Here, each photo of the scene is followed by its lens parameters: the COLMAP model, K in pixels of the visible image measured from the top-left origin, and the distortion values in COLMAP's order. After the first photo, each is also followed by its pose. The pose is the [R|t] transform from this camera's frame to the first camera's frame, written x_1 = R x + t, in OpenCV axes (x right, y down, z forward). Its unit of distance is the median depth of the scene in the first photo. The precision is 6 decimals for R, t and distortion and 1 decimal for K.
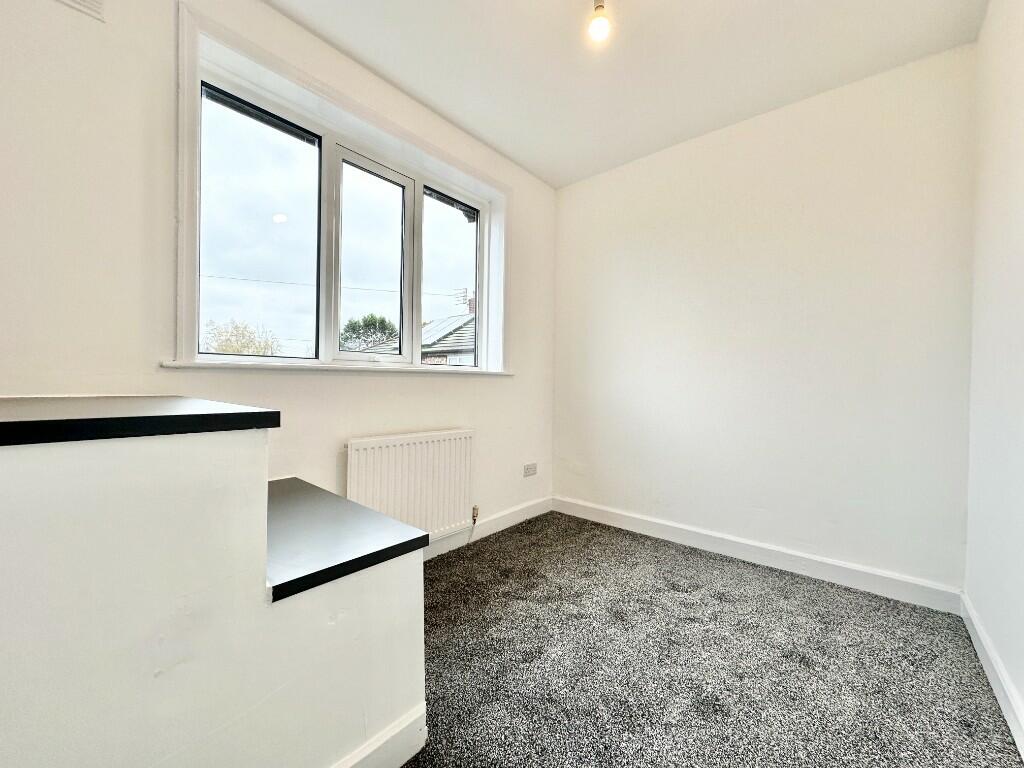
lens RADIAL K [[405.8, 0, 513.7], [0, 405.8, 382.8], [0, 0, 1]] dist [0.000379, 0.000113]
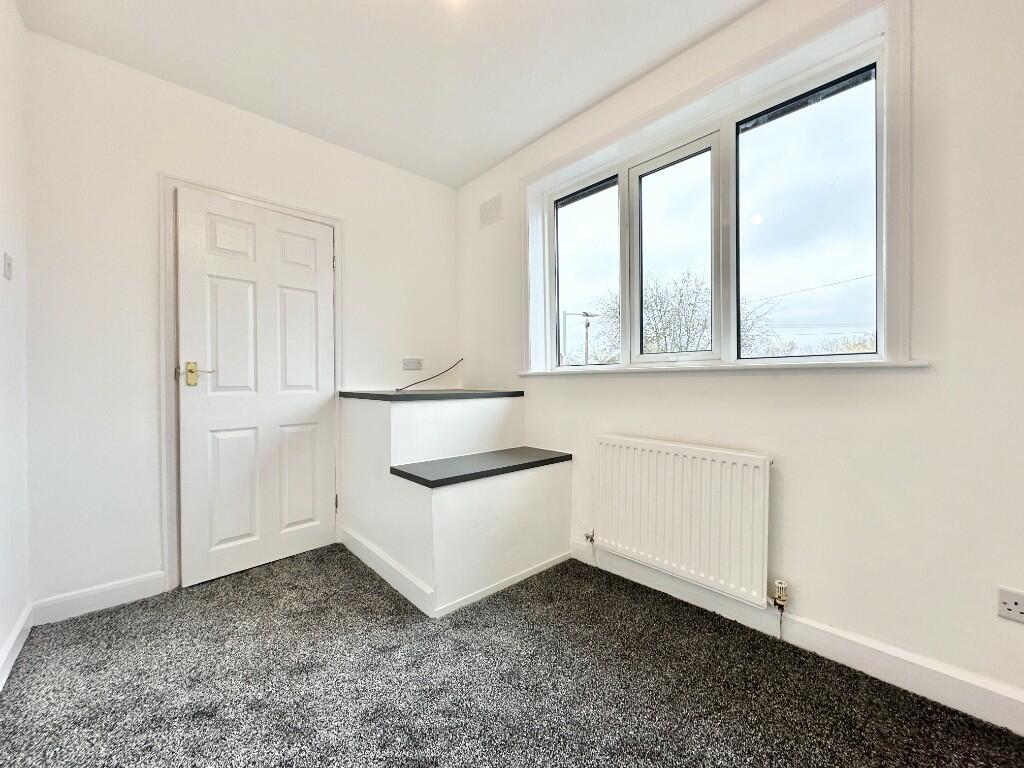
lens RADIAL K [[405.8, 0, 511.6], [0, 405.8, 383.0], [0, 0, 1]] dist [0.000379, 0.000113]
pose [[-0.122311, -0.010859, -0.992432, 0.698560], [-0.005015, 0.999934, -0.010323, 0.009805], [0.992479, 0.003714, -0.122358, 0.817226]]
